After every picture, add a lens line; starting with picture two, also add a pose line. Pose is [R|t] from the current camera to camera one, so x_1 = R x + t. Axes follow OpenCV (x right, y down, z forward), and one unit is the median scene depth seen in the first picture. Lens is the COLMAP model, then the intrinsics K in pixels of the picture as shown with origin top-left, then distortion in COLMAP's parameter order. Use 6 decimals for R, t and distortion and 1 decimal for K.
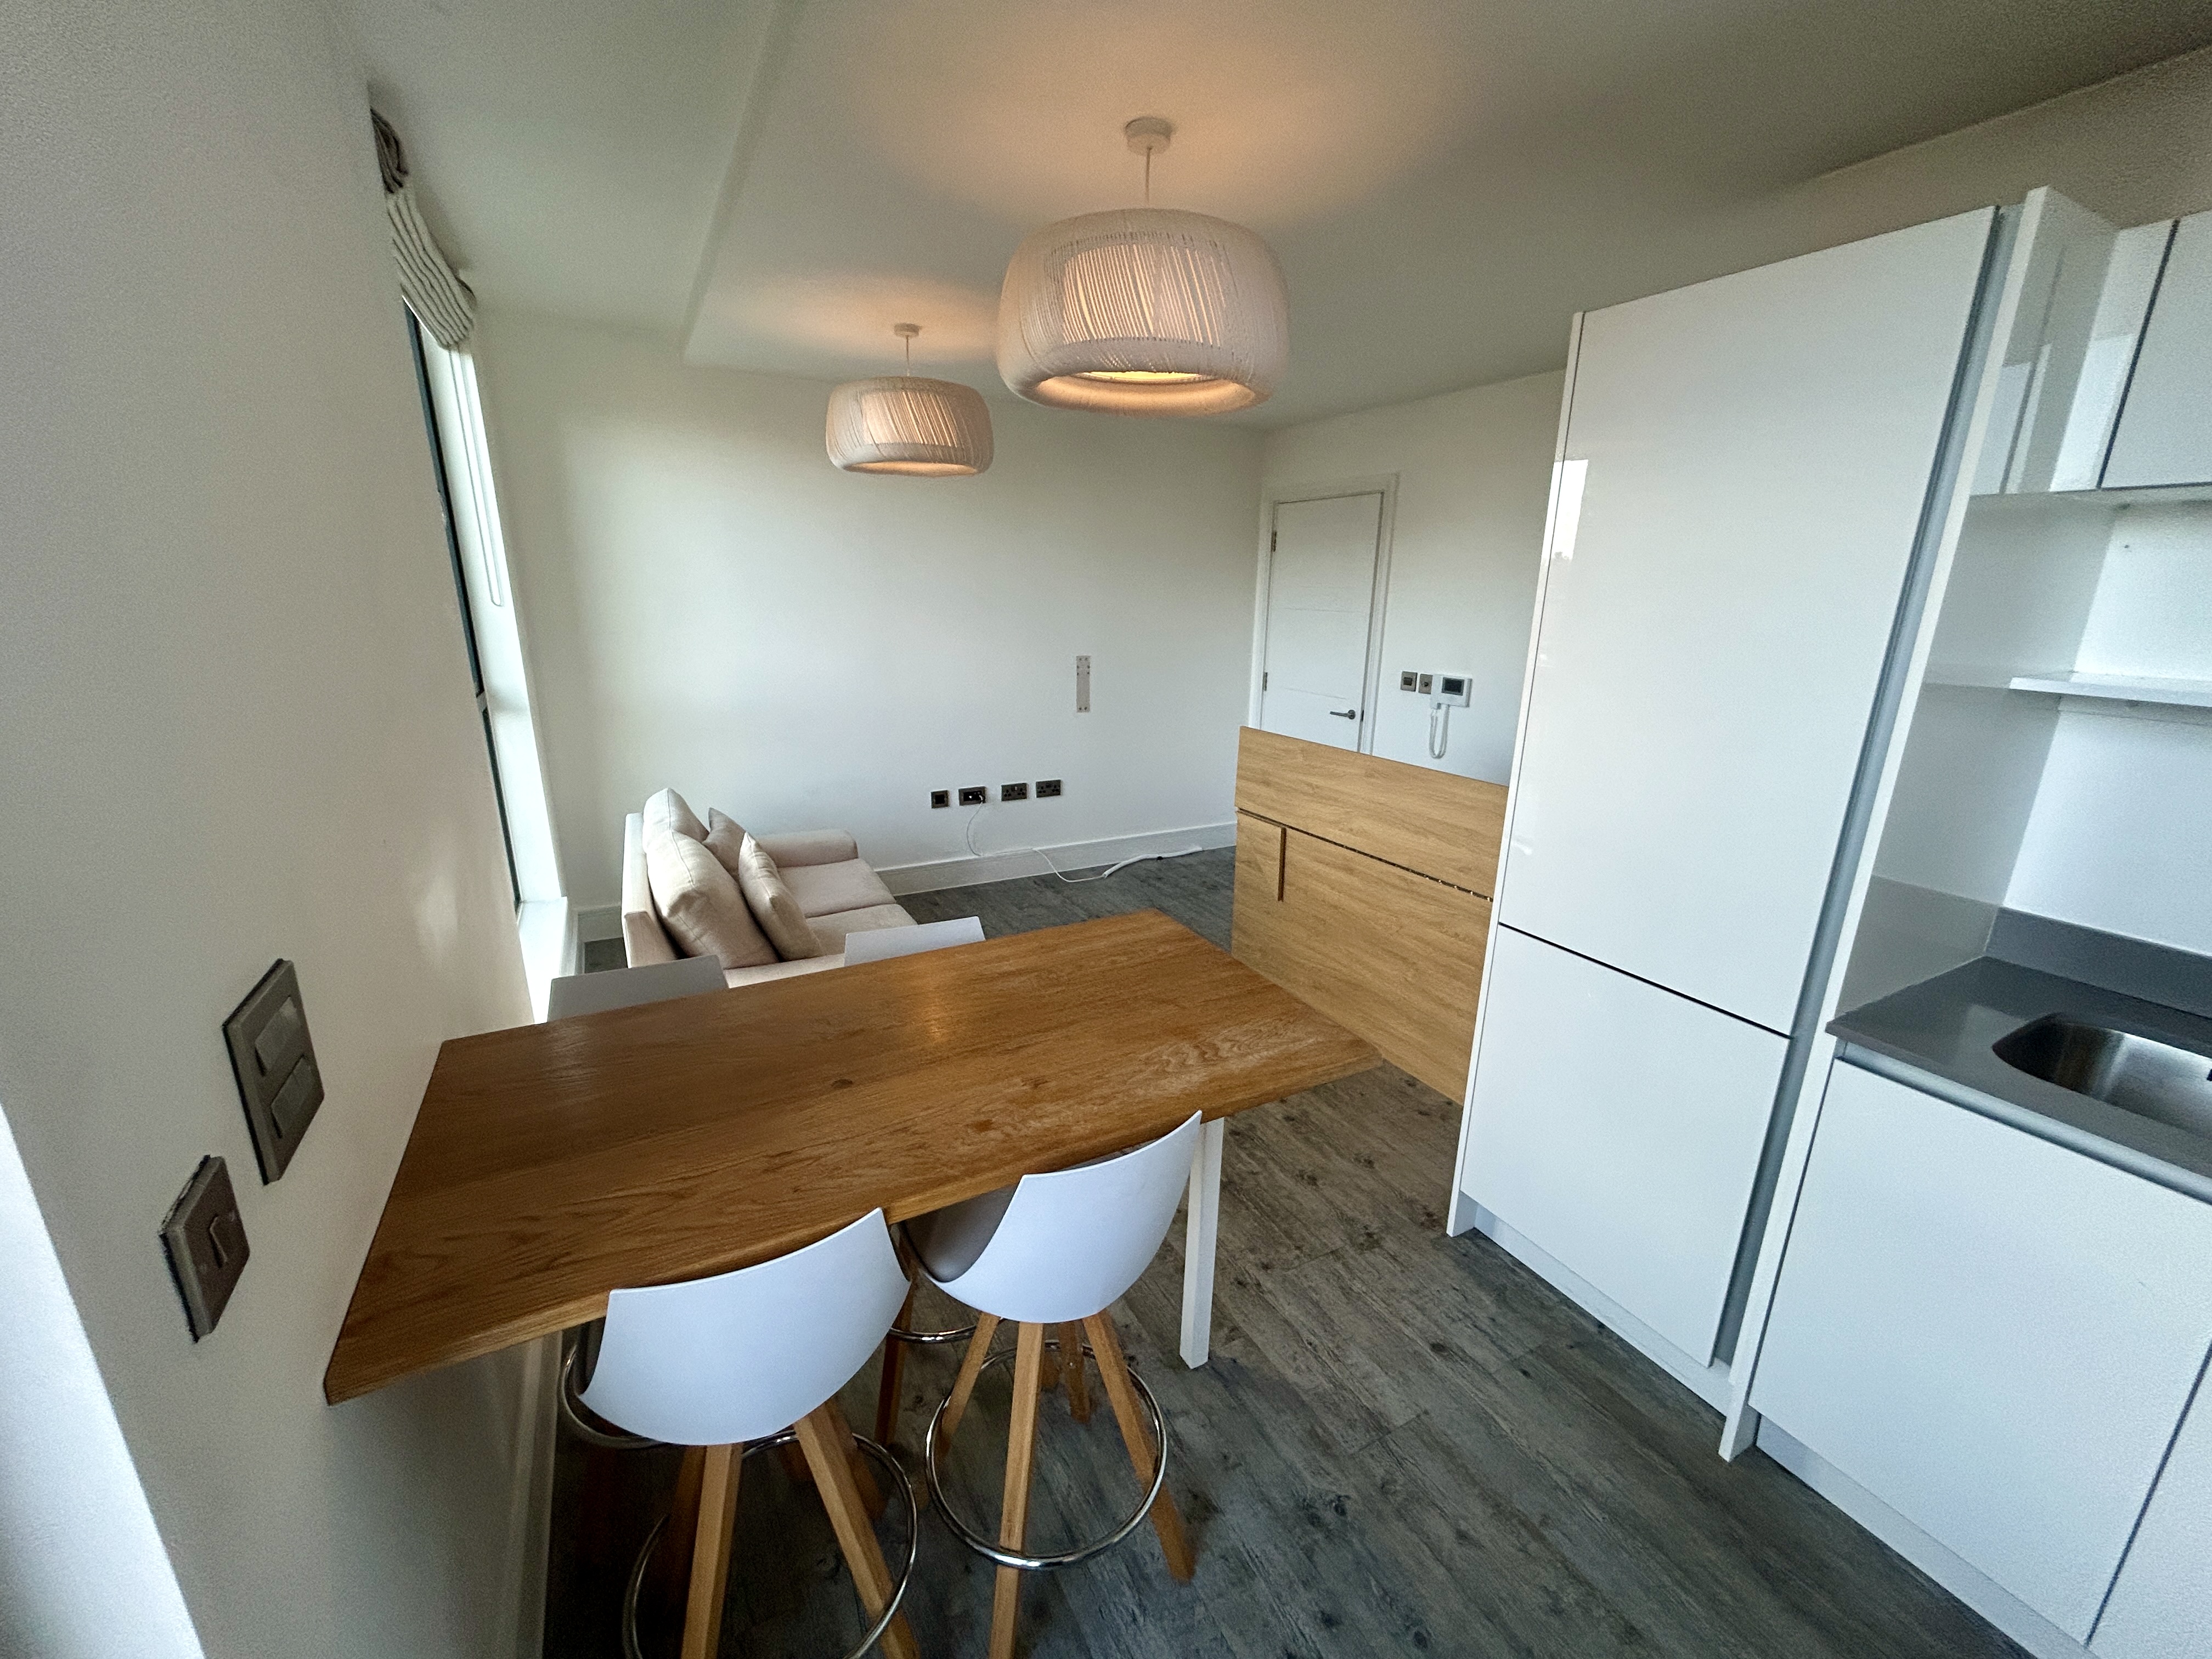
lens RADIAL K [[888.5, 0, 1106.0], [0, 888.5, 829.5], [0, 0, 1]] dist [0.001621, 0.000400]
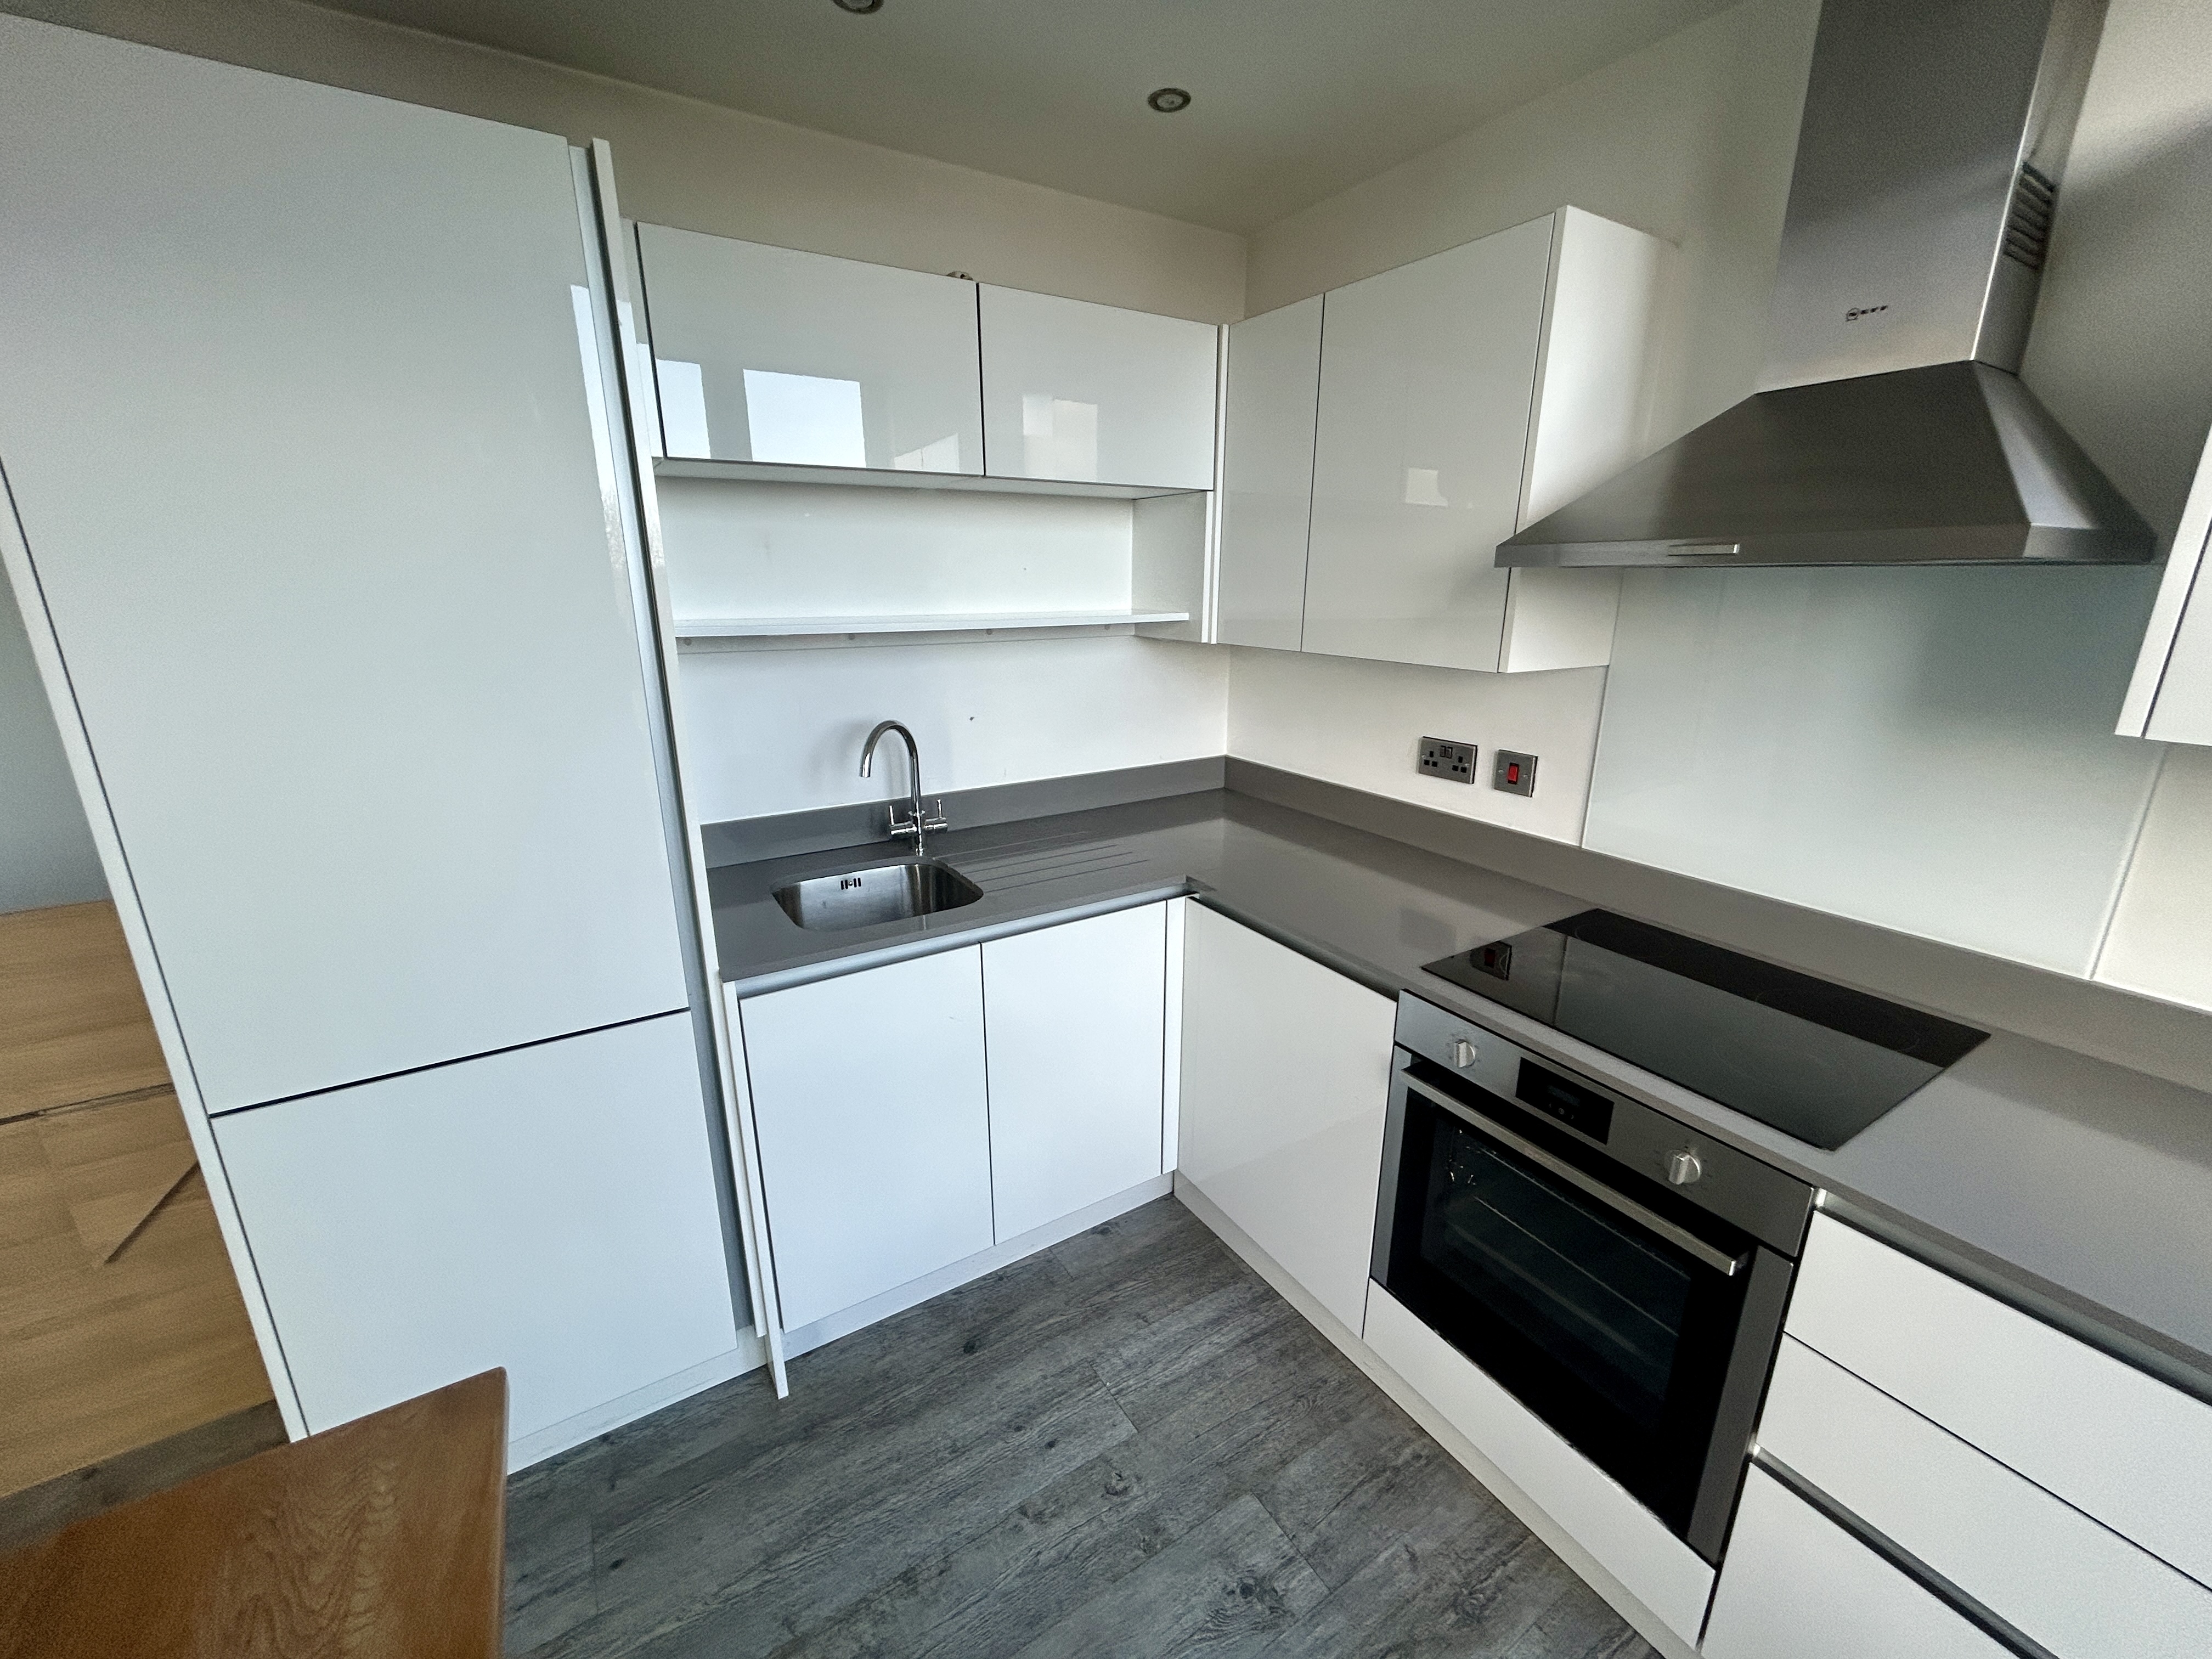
lens RADIAL K [[888.5, 0, 1106.0], [0, 888.5, 829.5], [0, 0, 1]] dist [0.001621, 0.000400]
pose [[-0.065297, -0.290534, 0.954634, -0.104432], [0.266880, 0.916741, 0.297256, -0.087238], [-0.961515, 0.274183, 0.017677, 0.379758]]
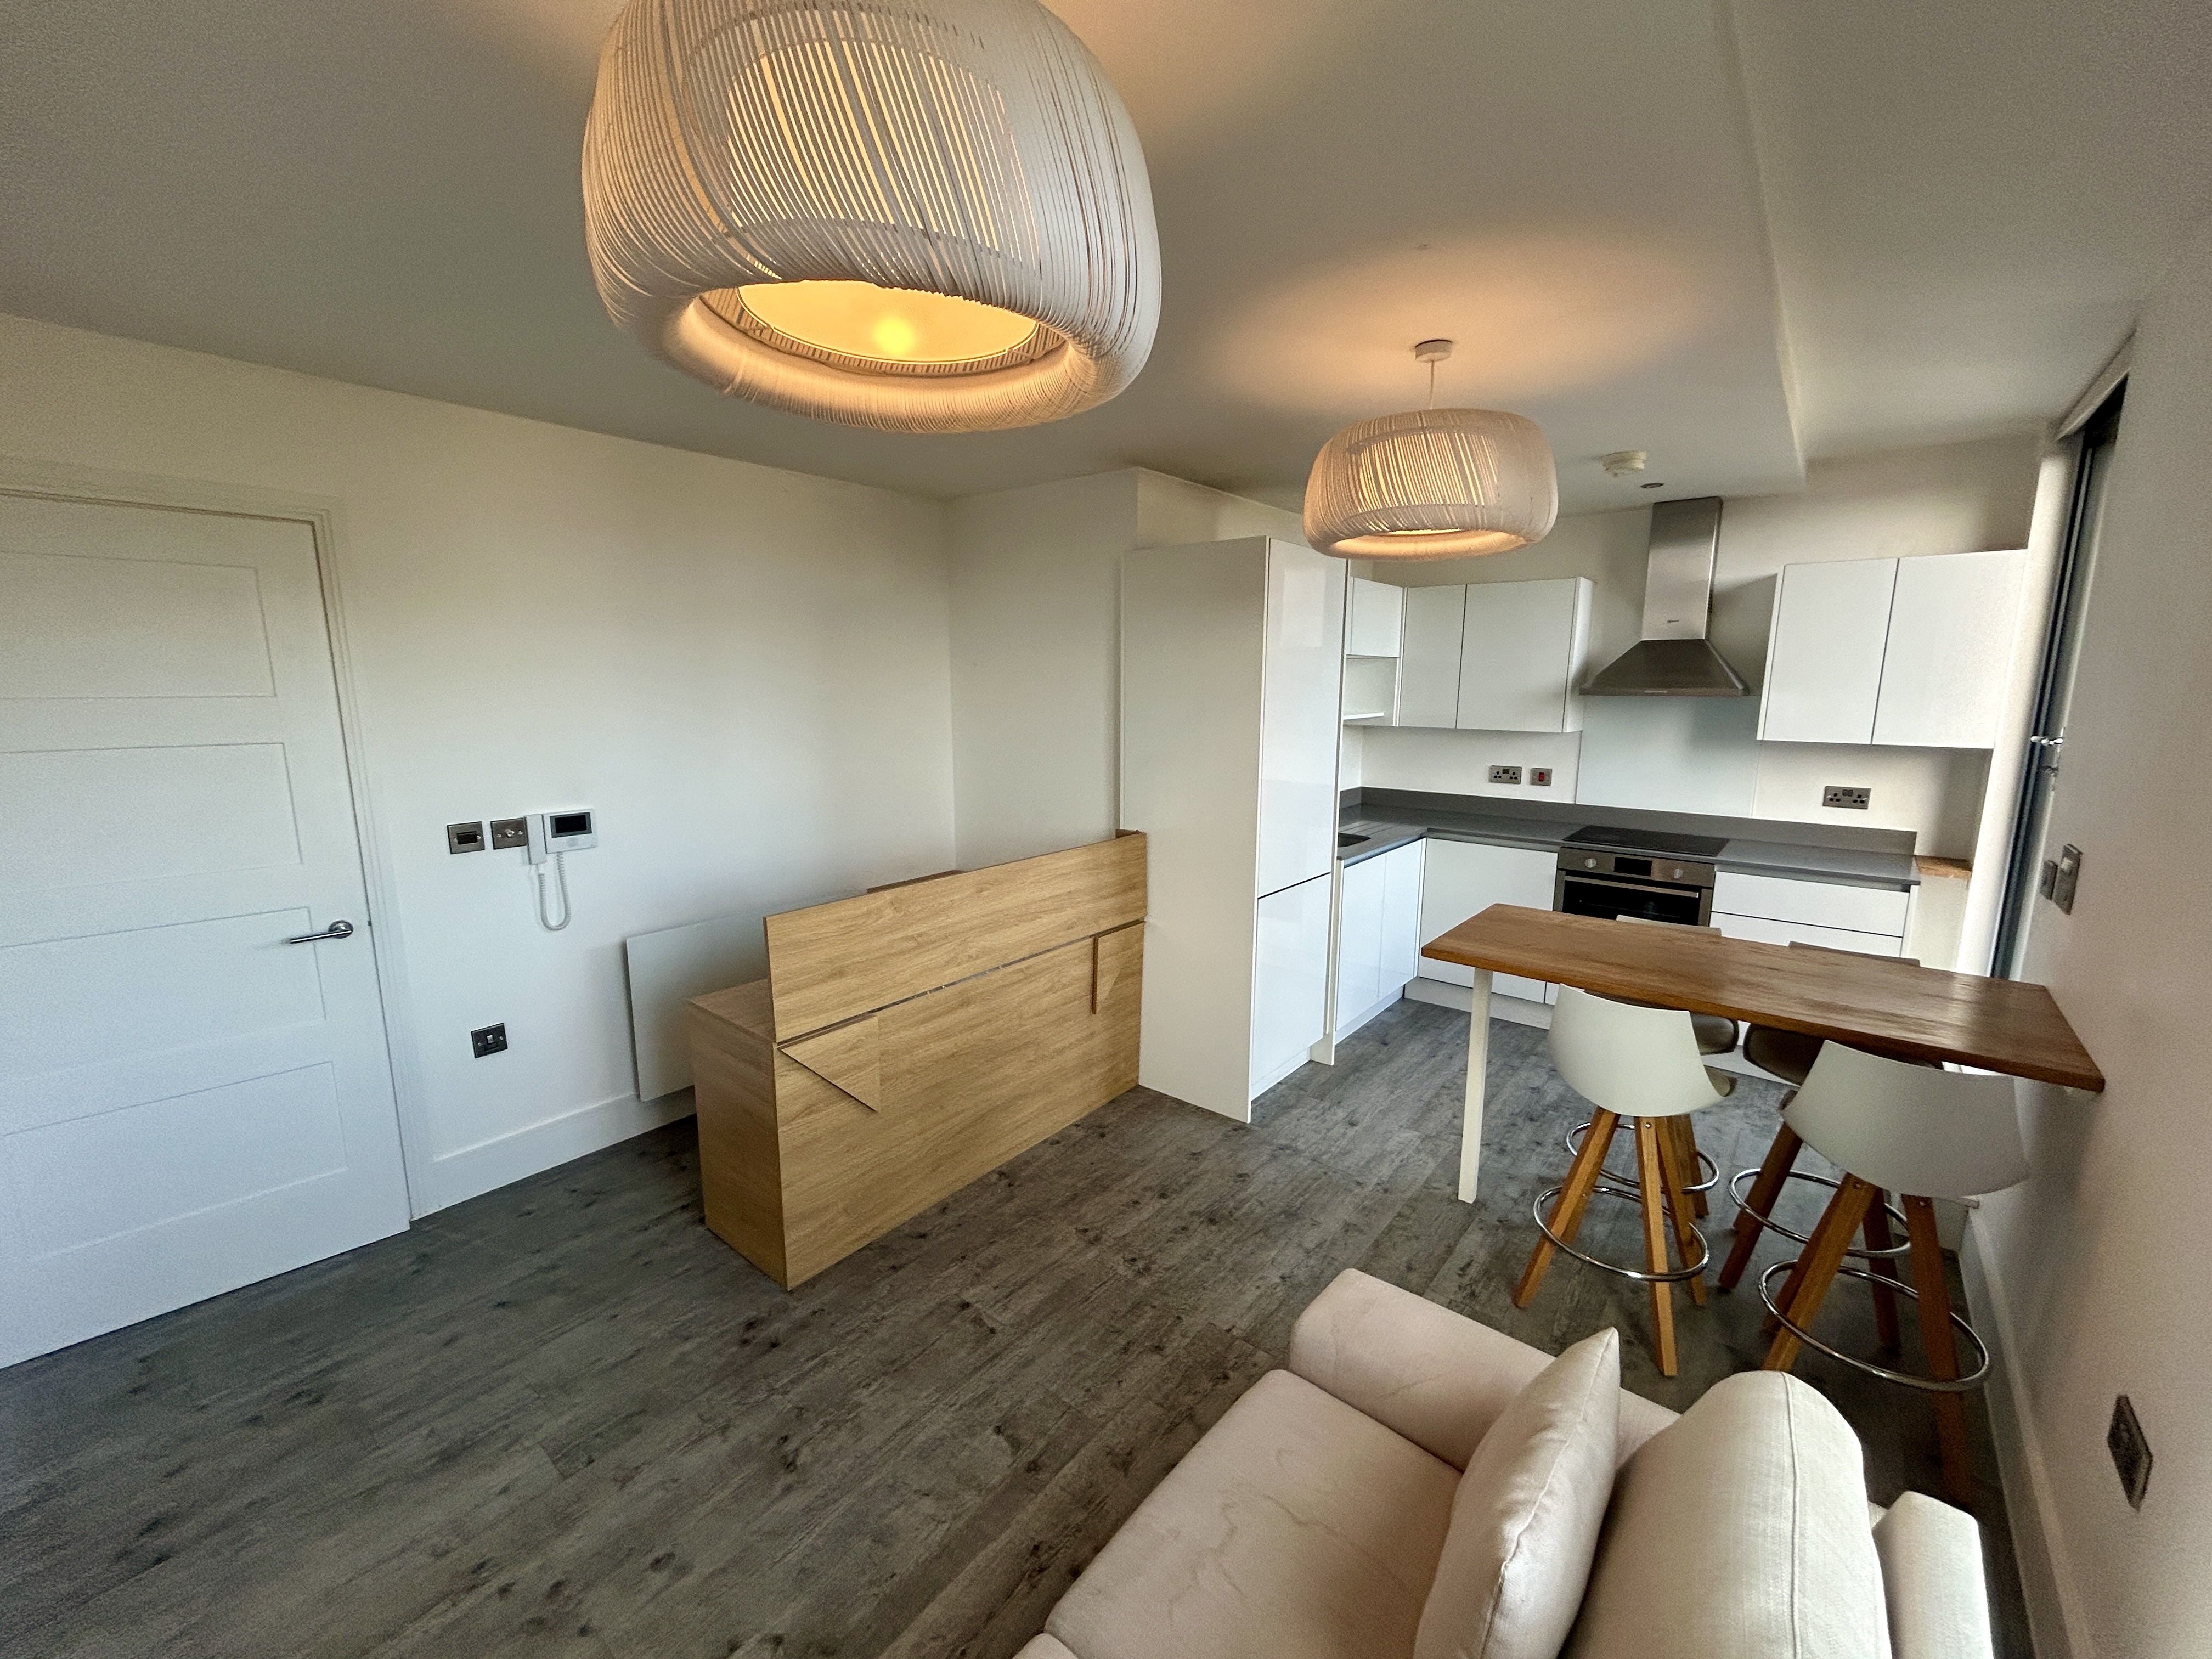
lens RADIAL K [[888.5, 0, 1106.0], [0, 888.5, 829.5], [0, 0, 1]] dist [0.001621, 0.000400]
pose [[-0.378351, -0.168651, 0.910169, -0.885339], [0.241687, 0.931157, 0.273008, -0.513114], [-0.893553, 0.323269, -0.311543, 1.725057]]
